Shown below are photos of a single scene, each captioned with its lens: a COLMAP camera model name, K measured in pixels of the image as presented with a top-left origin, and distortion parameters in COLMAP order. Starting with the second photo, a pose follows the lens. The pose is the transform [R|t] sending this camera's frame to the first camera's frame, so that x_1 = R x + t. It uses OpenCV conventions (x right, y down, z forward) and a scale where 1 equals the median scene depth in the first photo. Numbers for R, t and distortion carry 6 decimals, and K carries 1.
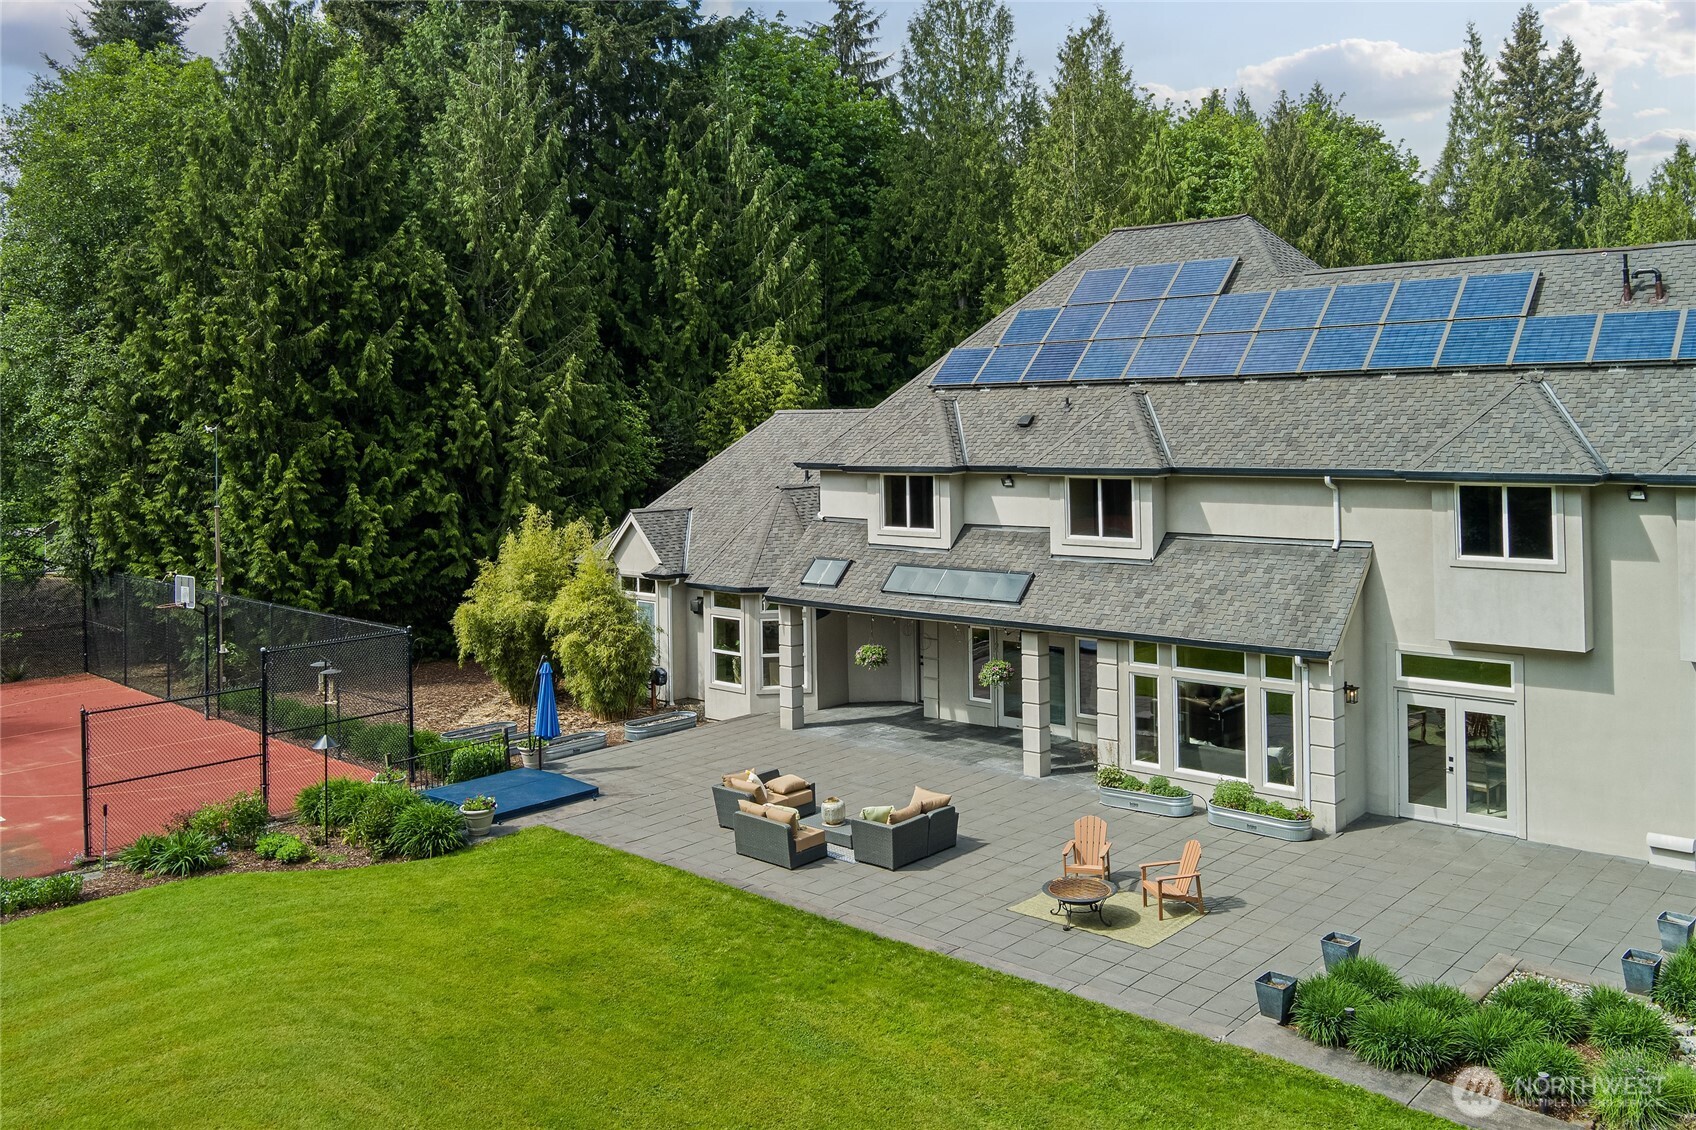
lens RADIAL K [[1312.7, 0, 898.4], [0, 1312.7, 428.0], [0, 0, 1]] dist [-0.048638, -0.000279]
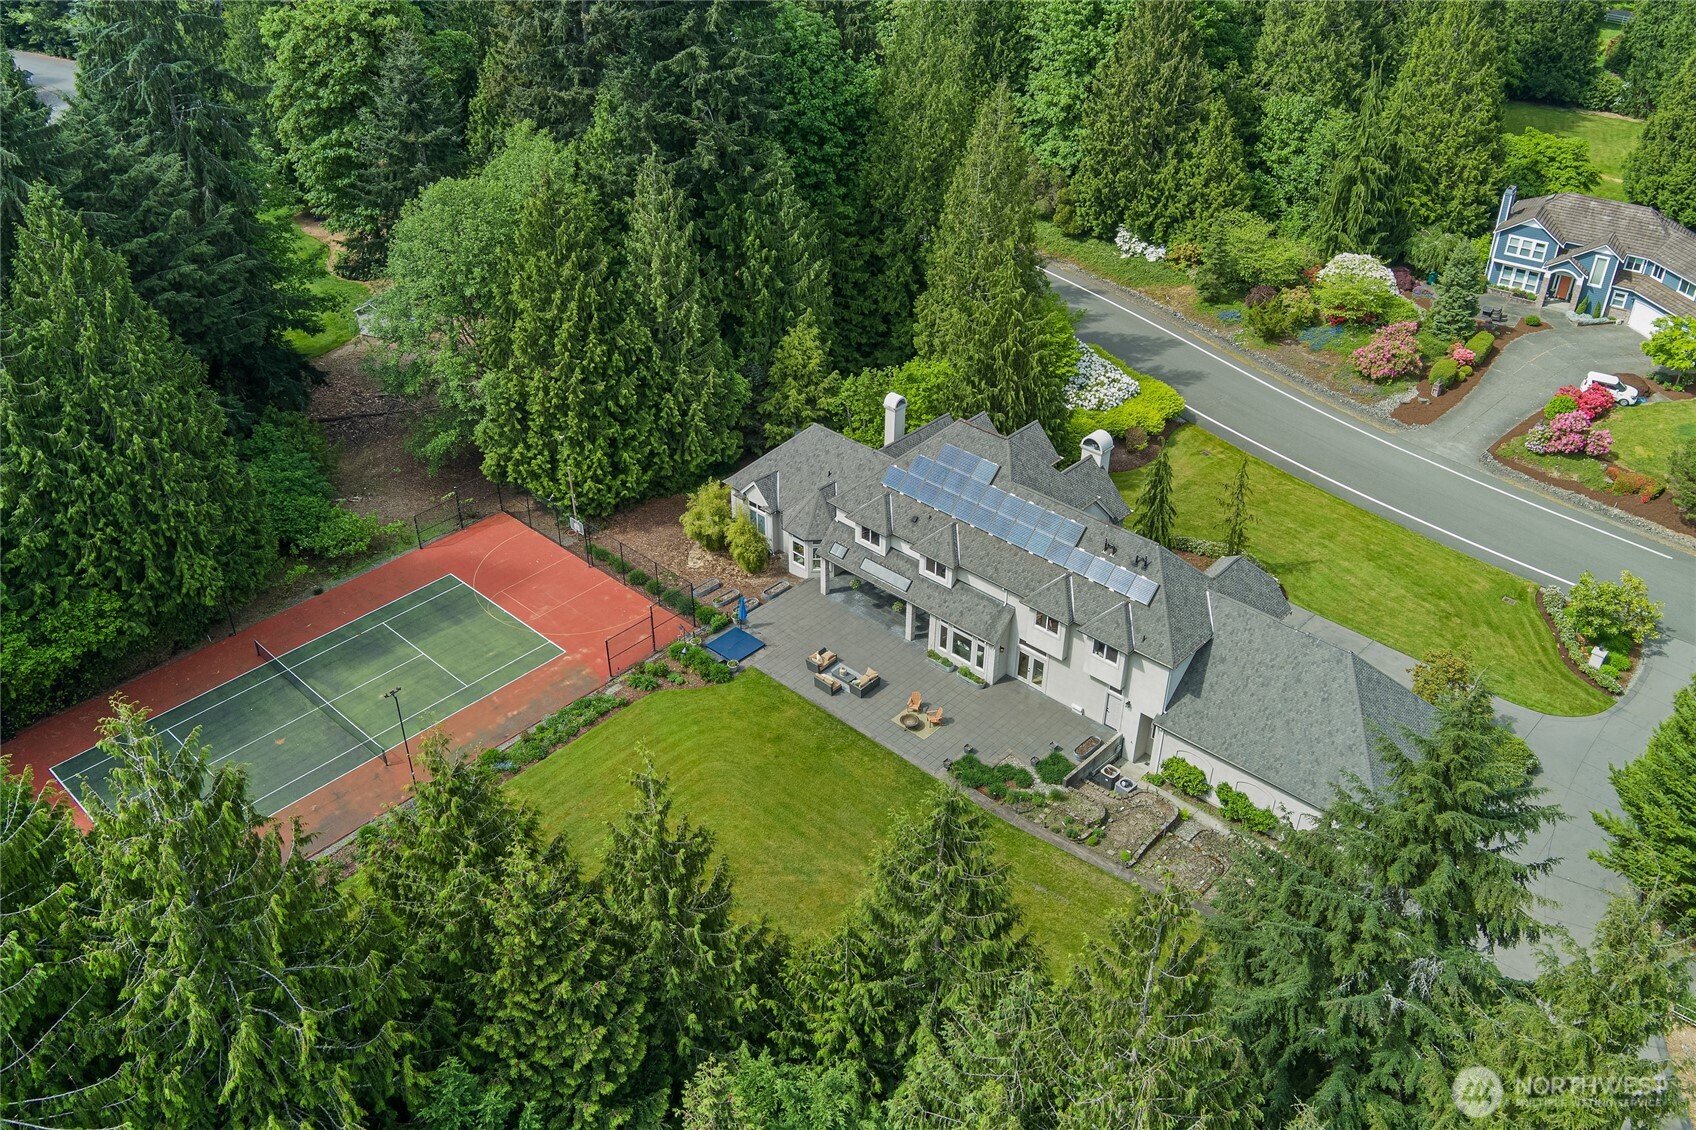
lens RADIAL K [[1312.7, 0, 898.4], [0, 1312.7, 428.0], [0, 0, 1]] dist [-0.048638, -0.000279]
pose [[0.999332, 0.027092, 0.024513, -0.008243], [-0.035829, 0.857951, 0.512480, -1.816809], [-0.007147, -0.513016, 0.858349, -1.433690]]
